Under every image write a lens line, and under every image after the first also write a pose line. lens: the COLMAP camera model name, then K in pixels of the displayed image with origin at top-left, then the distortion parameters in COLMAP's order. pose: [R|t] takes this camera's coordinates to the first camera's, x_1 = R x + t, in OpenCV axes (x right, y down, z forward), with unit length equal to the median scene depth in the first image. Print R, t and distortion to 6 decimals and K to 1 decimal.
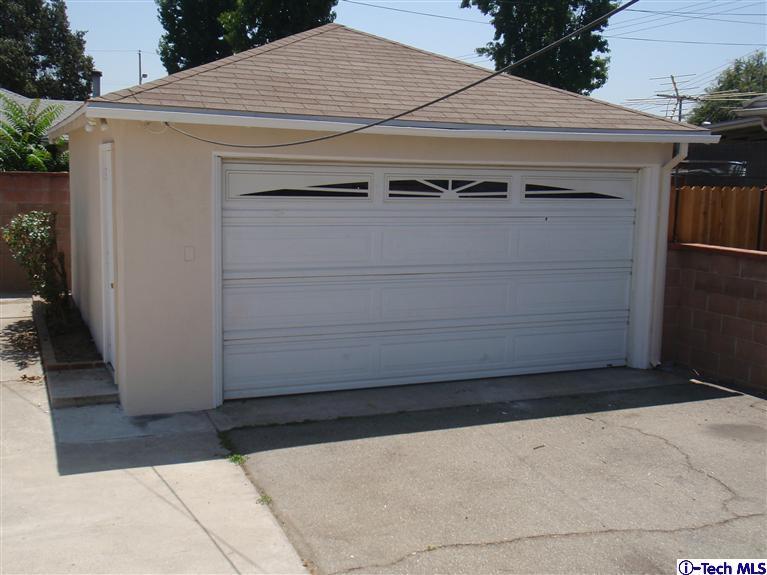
lens RADIAL K [[863.8, 0, 383.5], [0, 863.8, 287.5], [0, 0, 1]] dist [0.014290, -0.029833]
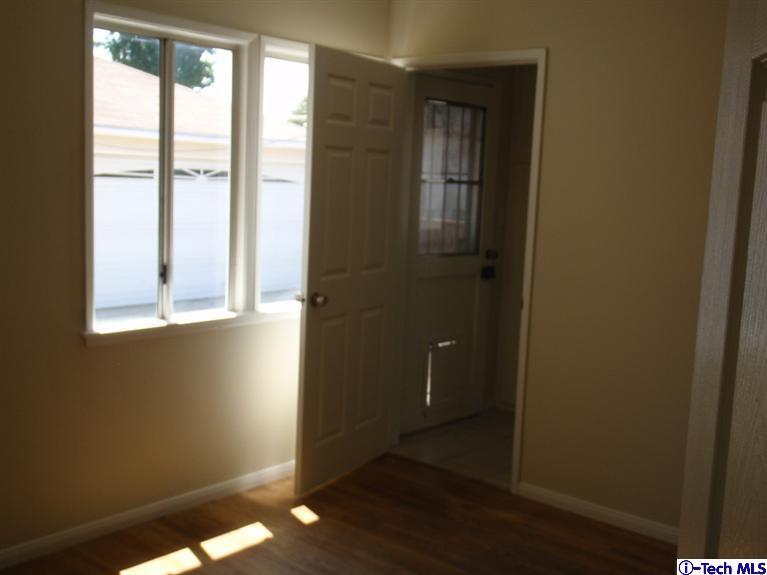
lens RADIAL K [[863.8, 0, 383.5], [0, 863.8, 287.5], [0, 0, 1]] dist [0.014290, -0.029833]
pose [[0.894169, -0.042465, 0.445712, -0.329936], [0.037065, 0.999096, 0.020831, 0.068276], [-0.446193, -0.002106, 0.894934, -0.540424]]
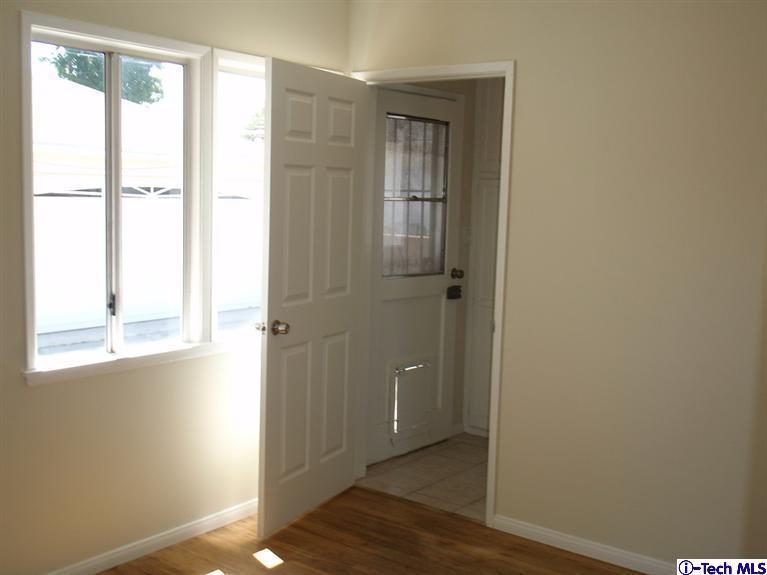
lens RADIAL K [[863.8, 0, 383.5], [0, 863.8, 287.5], [0, 0, 1]] dist [0.014290, -0.029833]
pose [[0.868598, -0.051767, 0.492806, -0.322602], [0.054883, 0.998460, 0.008151, 0.061643], [-0.492469, 0.019967, 0.870101, -0.513478]]
